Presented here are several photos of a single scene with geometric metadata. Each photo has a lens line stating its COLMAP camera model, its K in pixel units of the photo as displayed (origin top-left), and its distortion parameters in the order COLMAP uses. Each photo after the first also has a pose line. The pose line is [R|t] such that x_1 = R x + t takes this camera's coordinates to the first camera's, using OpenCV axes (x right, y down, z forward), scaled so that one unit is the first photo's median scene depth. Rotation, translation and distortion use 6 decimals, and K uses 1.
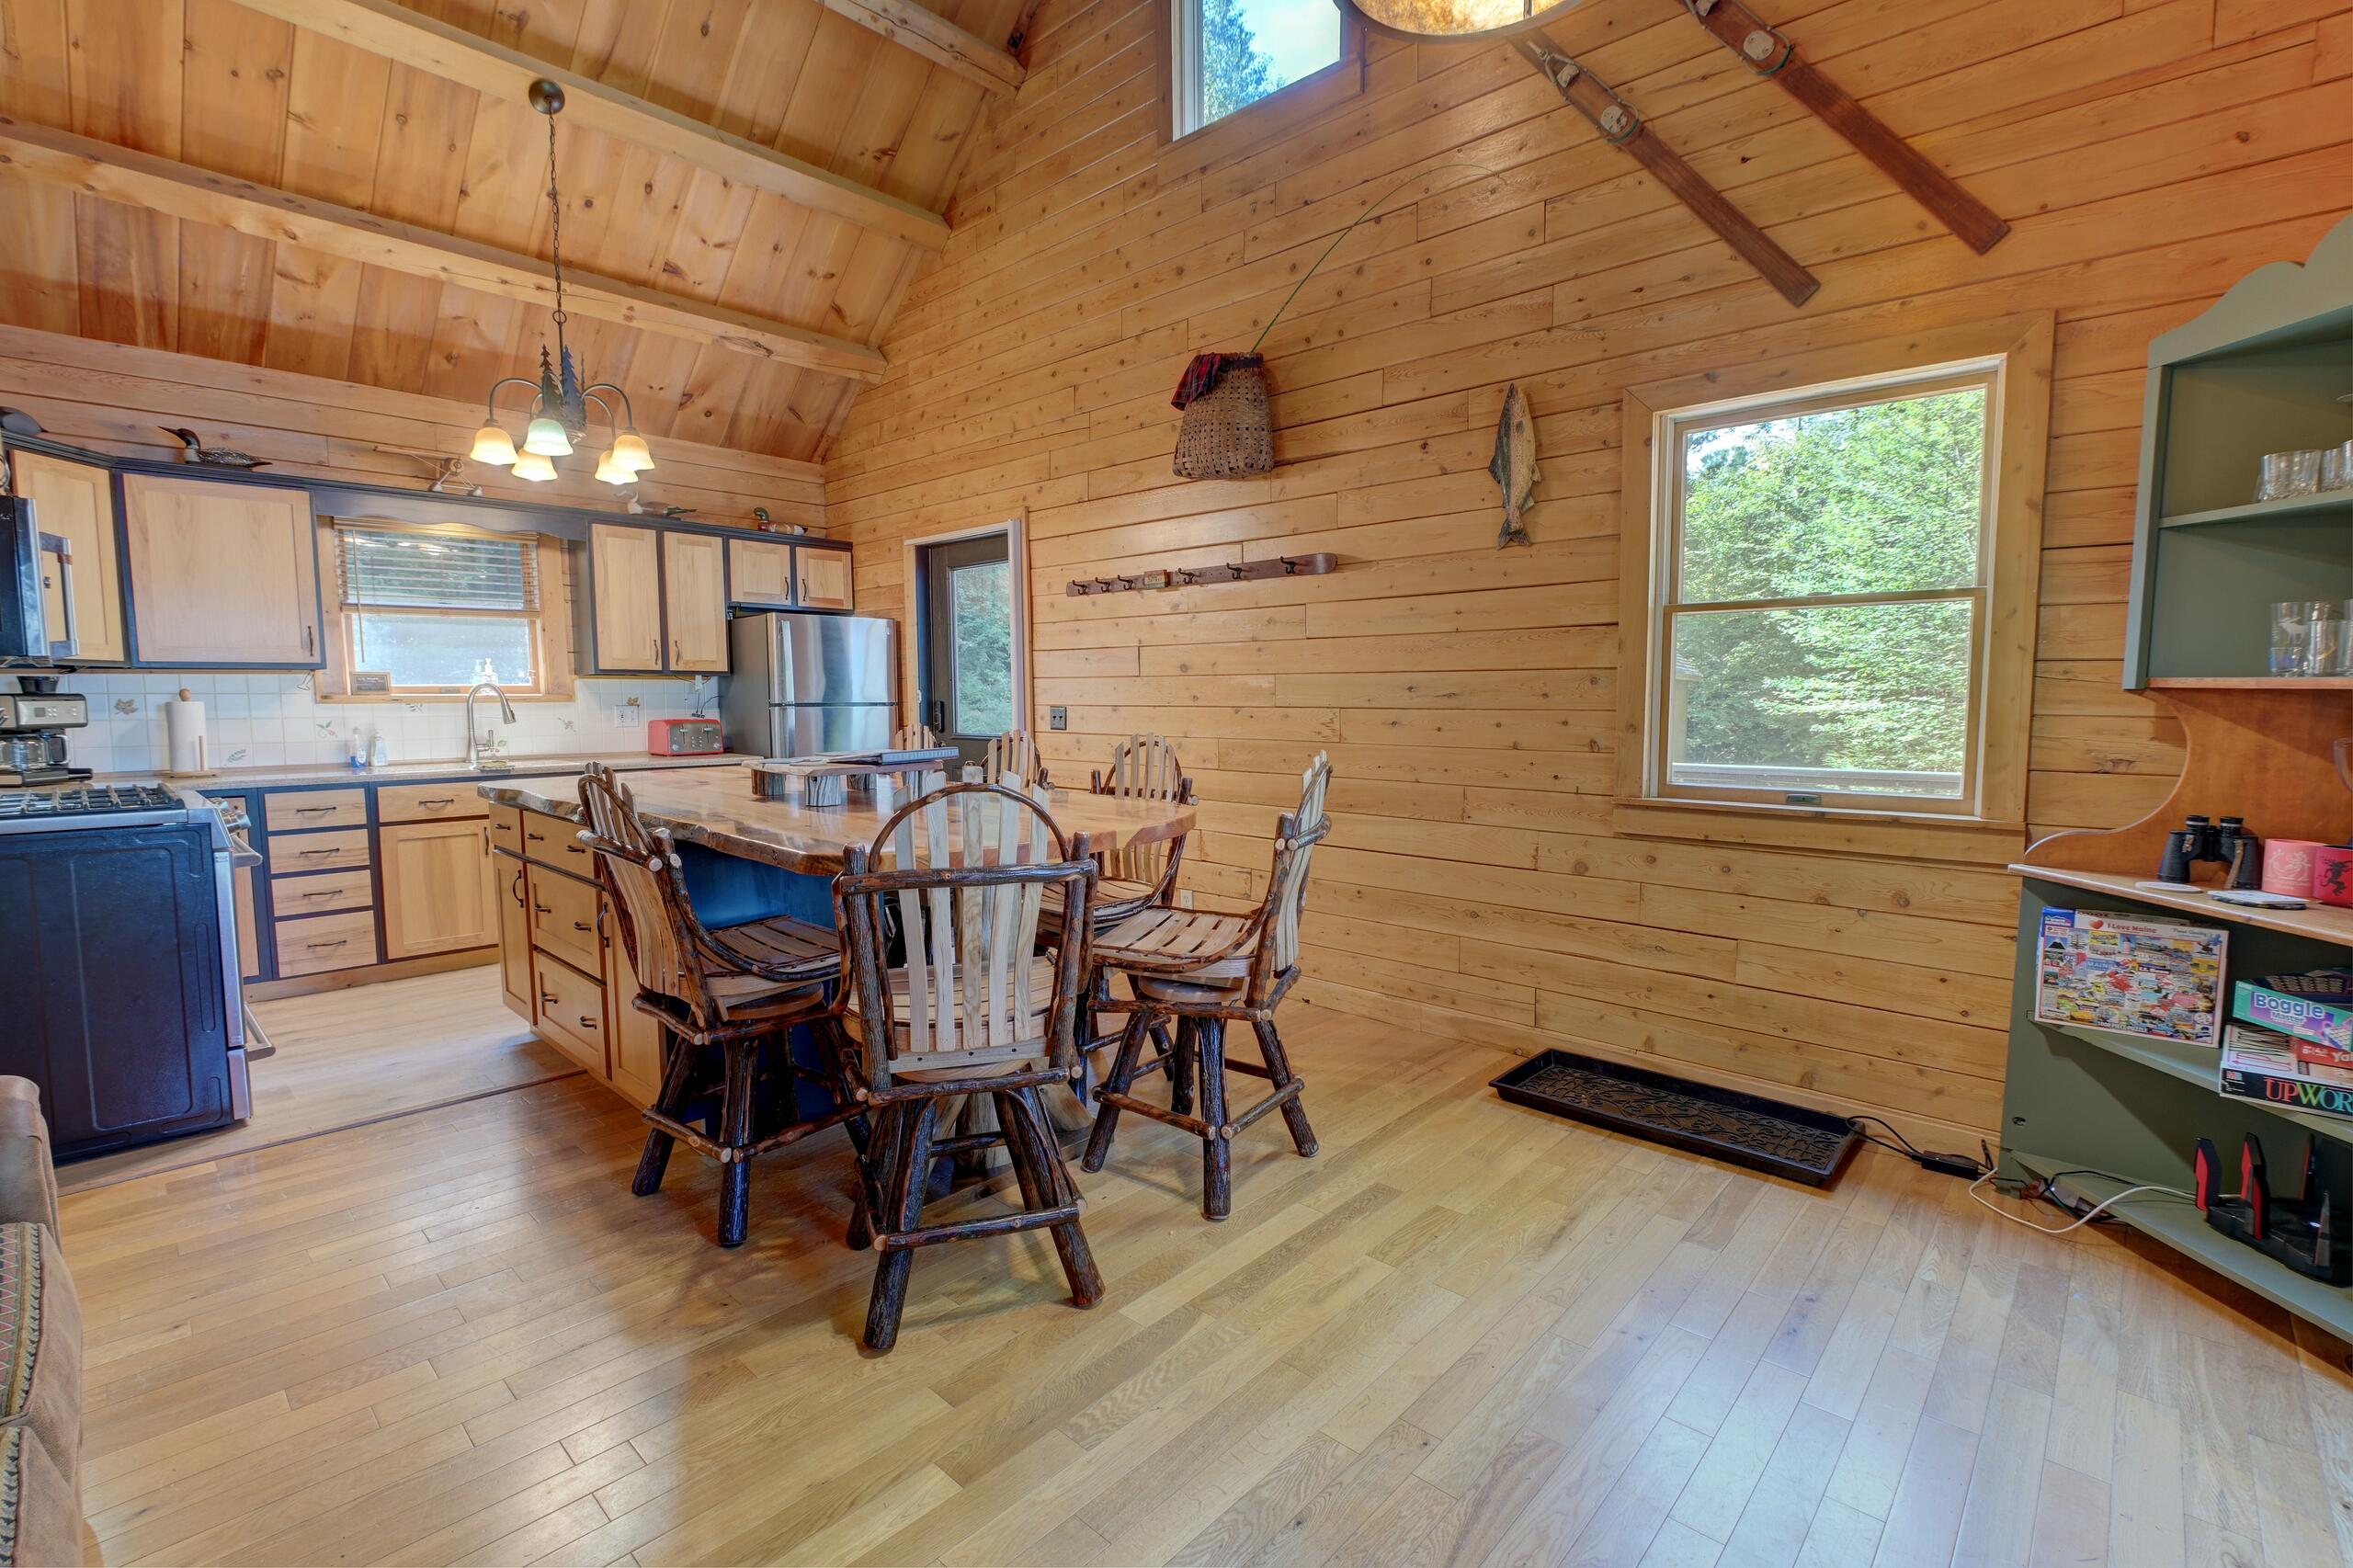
lens RADIAL K [[1050.6, 0, 1176.5], [0, 1050.6, 784.0], [0, 0, 1]] dist [0.000454, -0.007293]
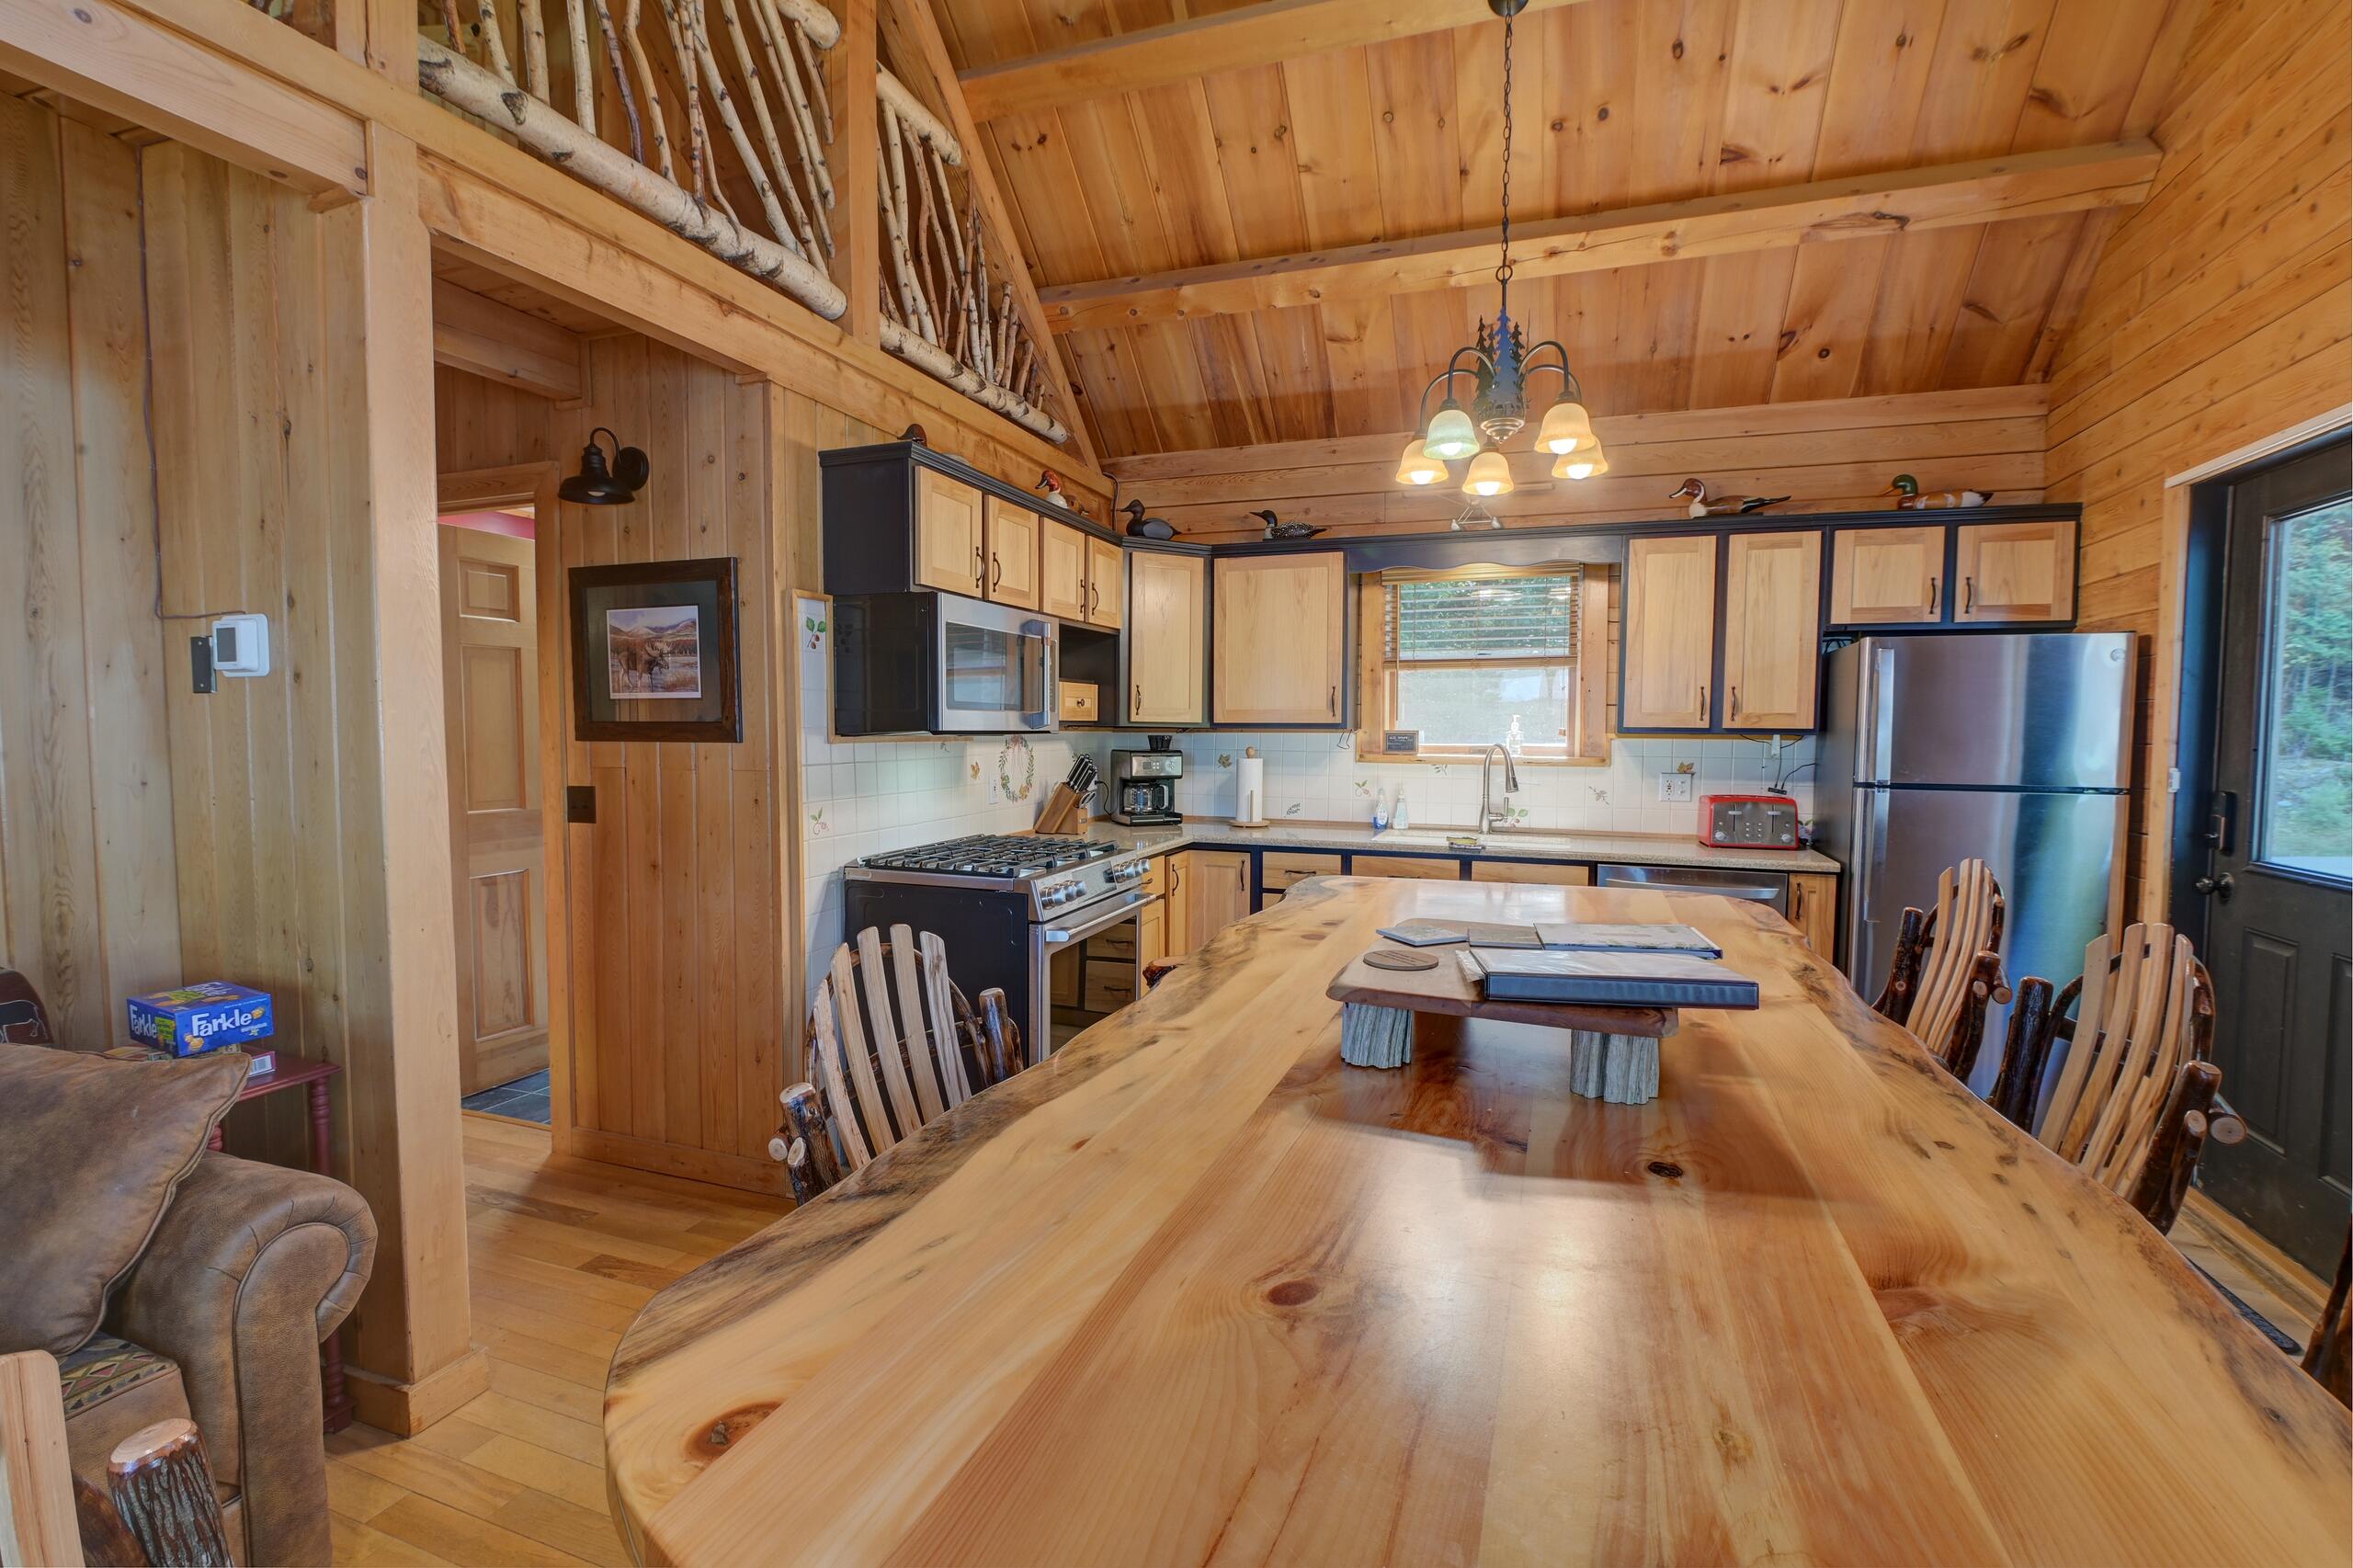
lens RADIAL K [[1050.6, 0, 1176.5], [0, 1050.6, 784.0], [0, 0, 1]] dist [0.000454, -0.007293]
pose [[0.397112, 0.054222, -0.916167, 0.029683], [-0.087670, 0.995929, 0.020942, -0.055318], [0.913573, 0.072004, 0.400249, 0.396117]]
